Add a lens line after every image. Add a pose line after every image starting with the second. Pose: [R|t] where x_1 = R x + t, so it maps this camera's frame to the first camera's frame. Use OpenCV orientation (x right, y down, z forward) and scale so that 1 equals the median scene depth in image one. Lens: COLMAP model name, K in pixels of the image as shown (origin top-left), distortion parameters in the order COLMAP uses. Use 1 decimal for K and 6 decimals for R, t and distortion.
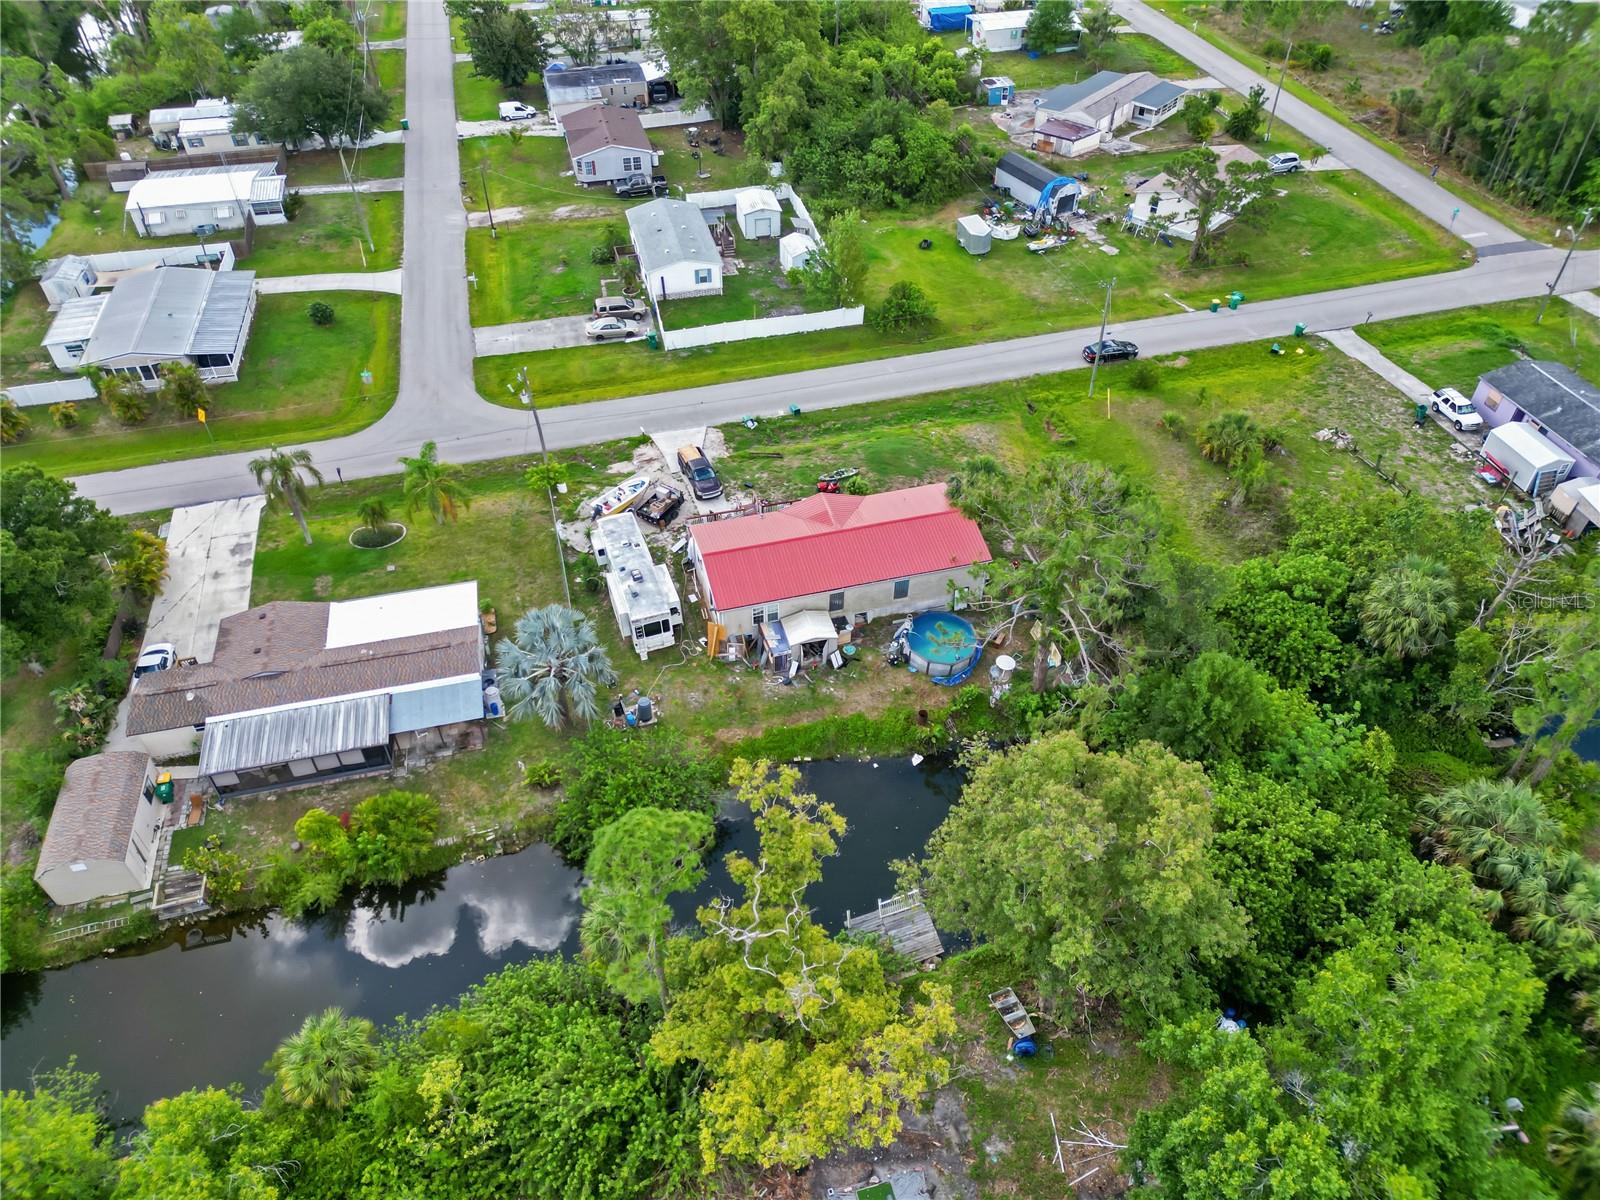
lens RADIAL K [[1116.2, 0, 795.6], [0, 1116.2, 597.8], [0, 0, 1]] dist [0.071172, -0.065745]
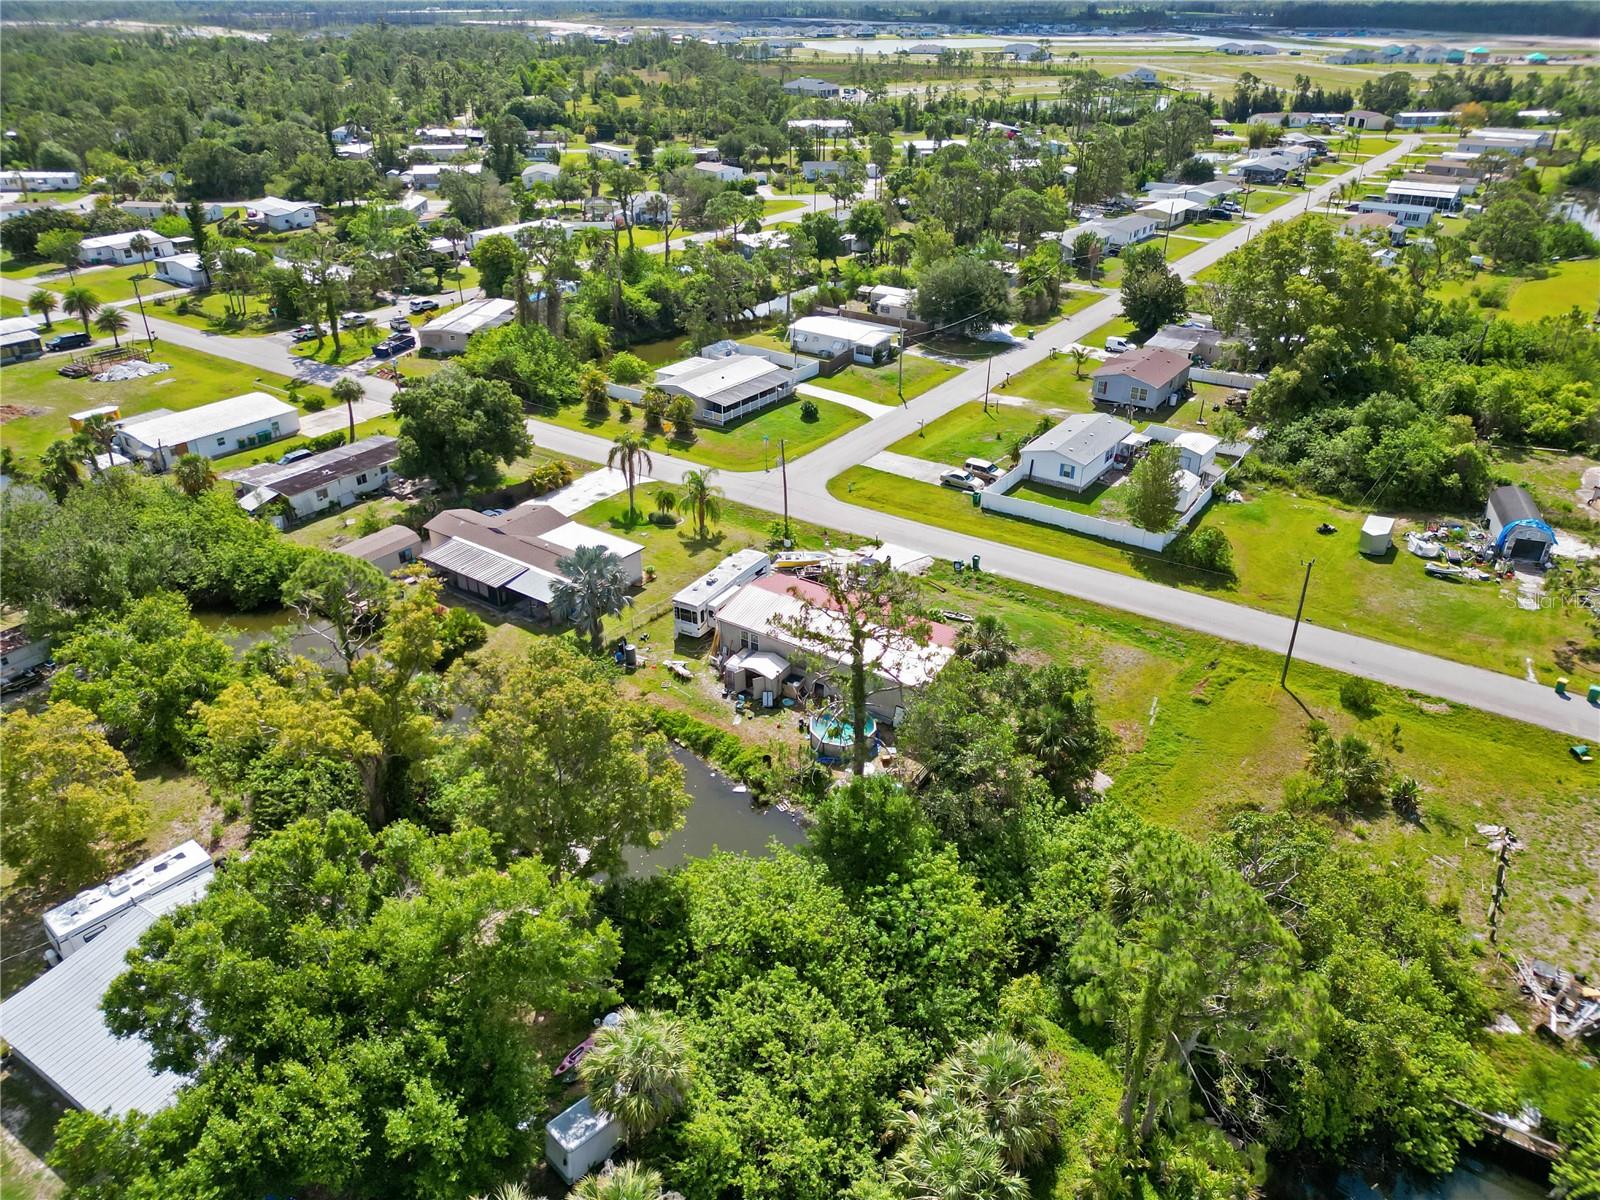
lens RADIAL K [[1116.2, 0, 795.6], [0, 1116.2, 597.8], [0, 0, 1]] dist [0.071172, -0.065745]
pose [[0.651823, 0.365956, -0.664231, 0.600473], [-0.513749, 0.857351, -0.031798, -0.009819], [0.557843, 0.361974, 0.746851, 0.087373]]
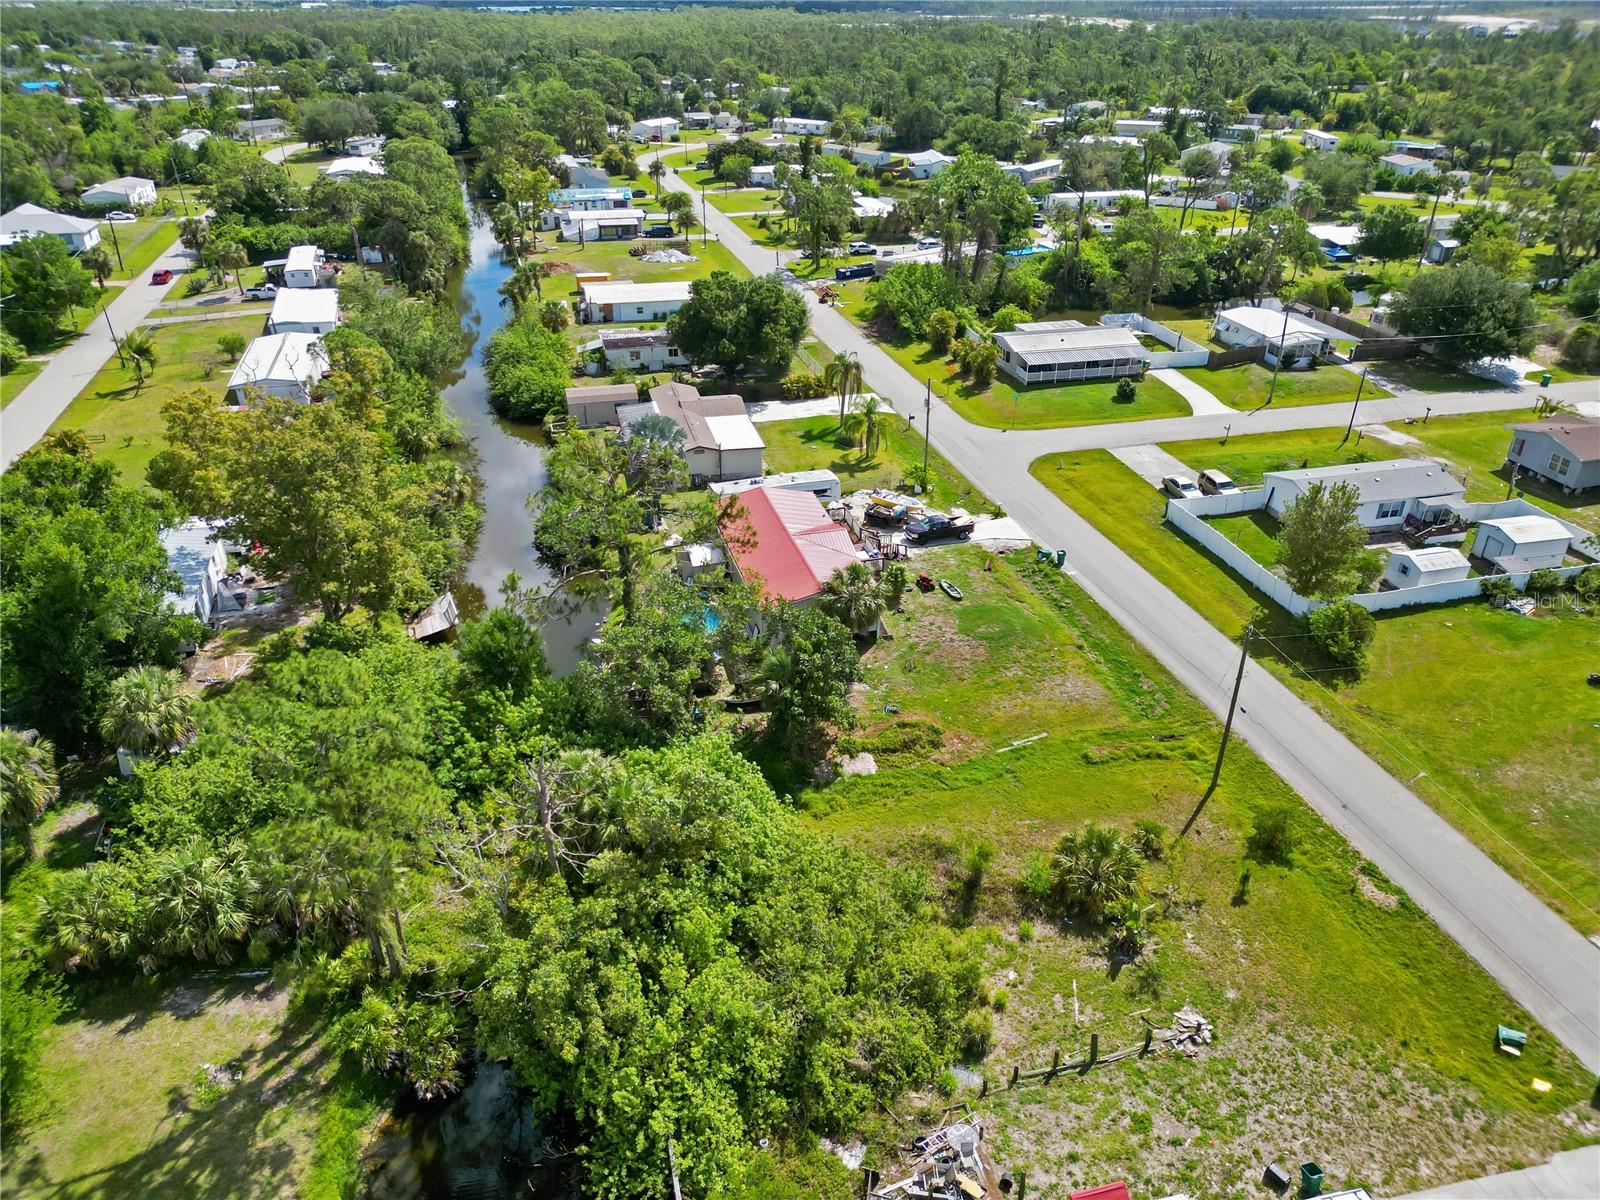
lens RADIAL K [[1116.2, 0, 795.6], [0, 1116.2, 597.8], [0, 0, 1]] dist [0.071172, -0.065745]
pose [[-0.004332, 0.482281, -0.876006, 0.831880], [-0.675258, 0.644716, 0.358285, -0.336160], [0.737569, 0.593082, 0.322871, 0.540457]]
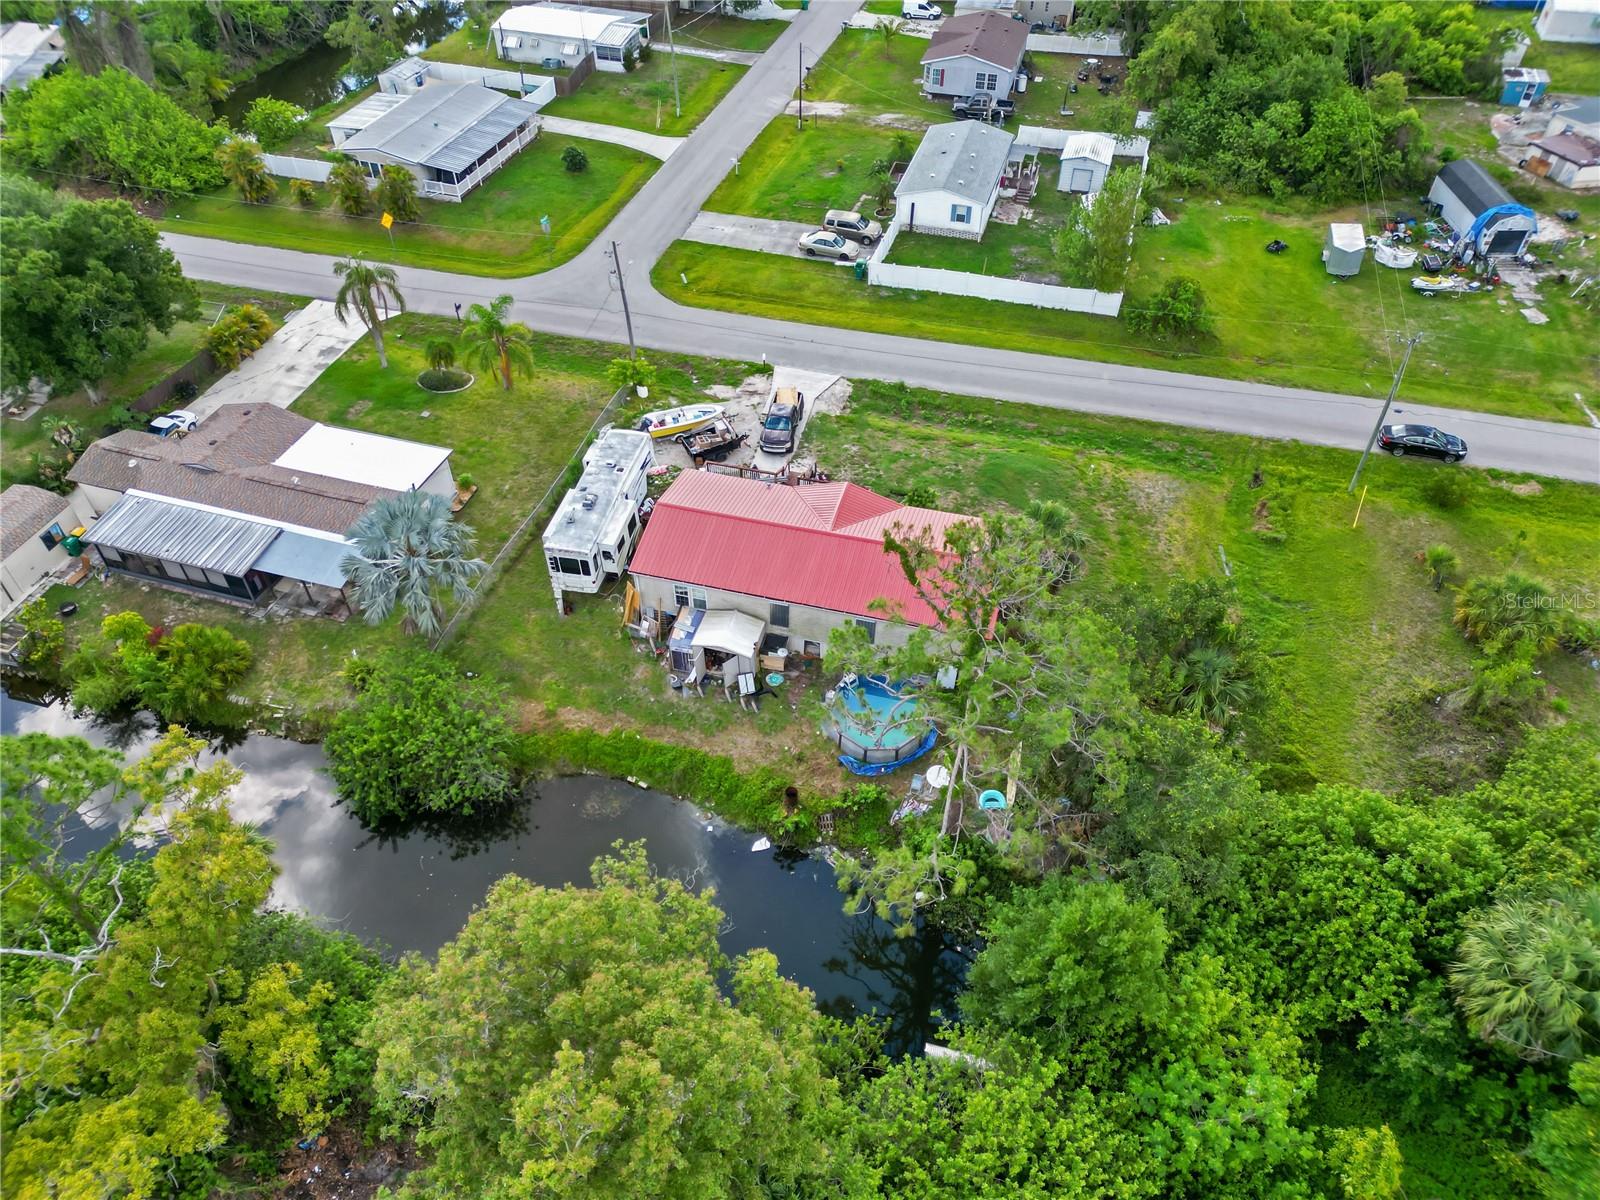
lens RADIAL K [[1116.2, 0, 795.6], [0, 1116.2, 597.8], [0, 0, 1]] dist [0.071172, -0.065745]
pose [[0.861214, 0.354039, -0.364646, 0.252223], [-0.343164, 0.934291, 0.096634, -0.067447], [0.374898, 0.041911, 0.926118, 0.219443]]
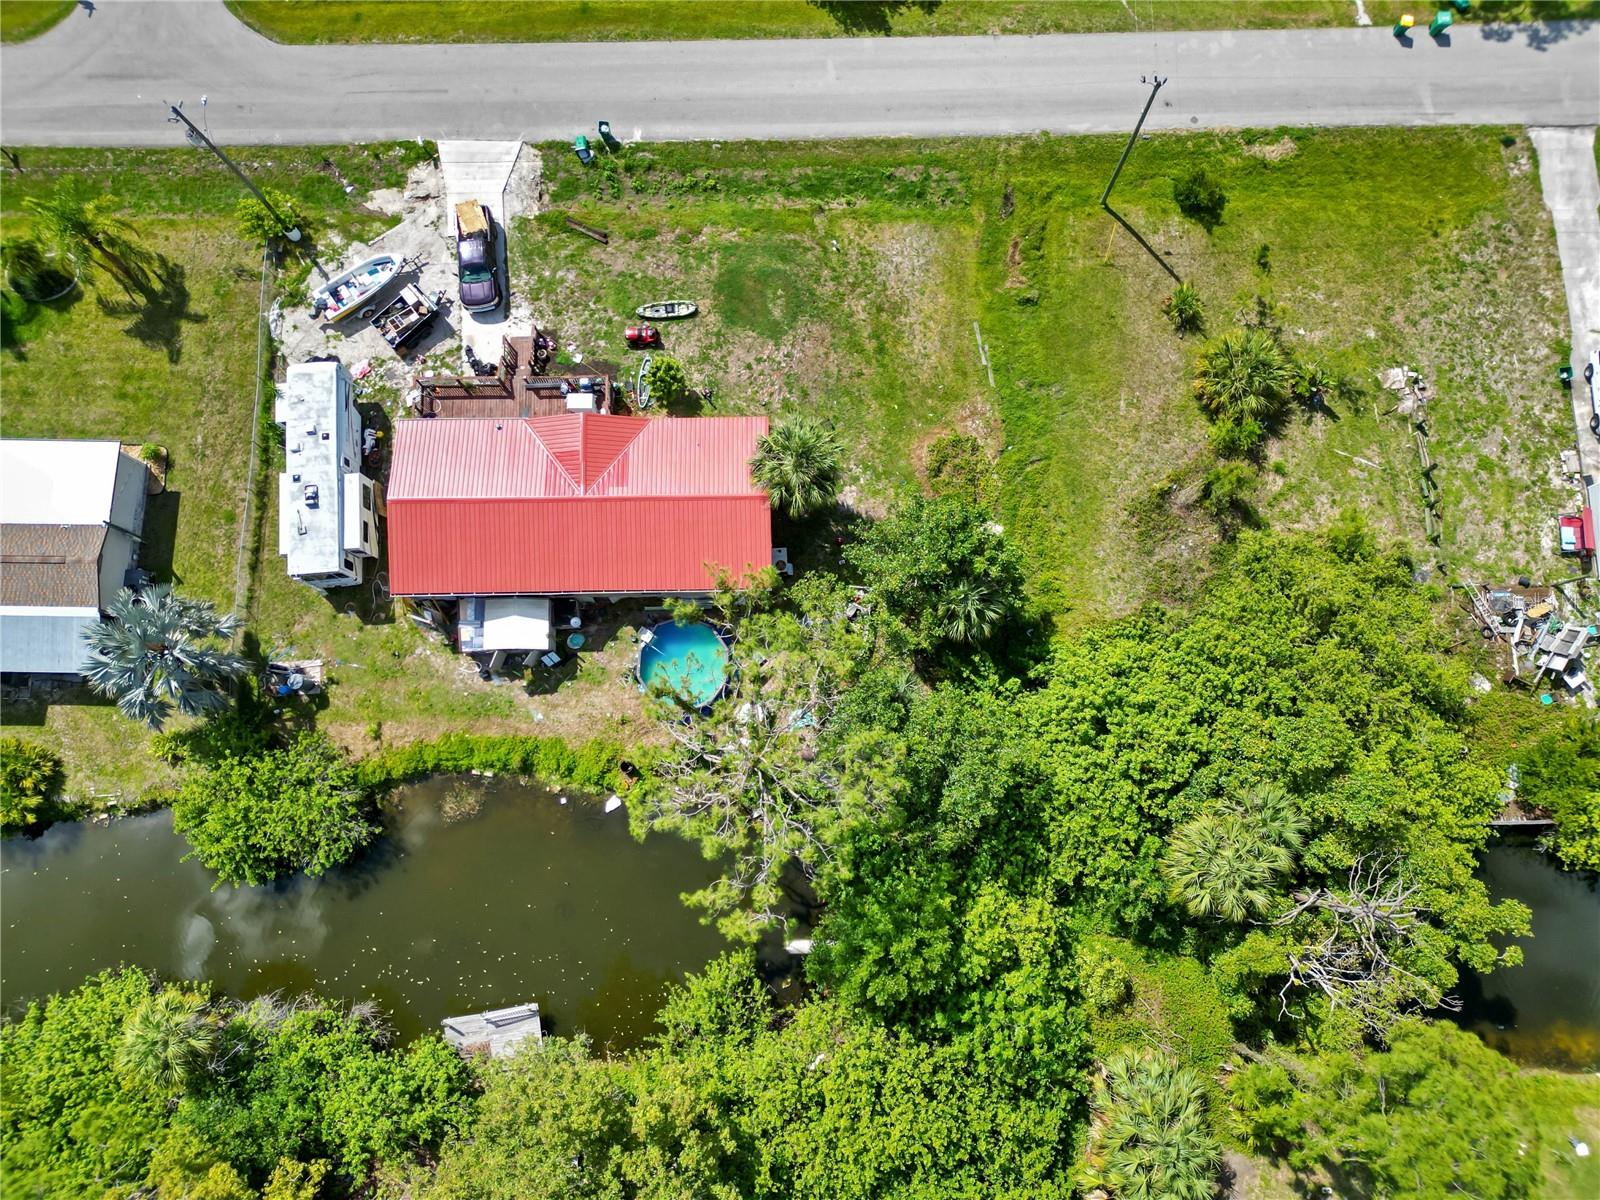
lens RADIAL K [[1116.2, 0, 795.6], [0, 1116.2, 597.8], [0, 0, 1]] dist [0.071172, -0.065745]
pose [[0.969310, 0.242707, -0.039139, 0.175223], [-0.169258, 0.774303, 0.609760, -0.383280], [0.178299, -0.584421, 0.791619, 0.318919]]
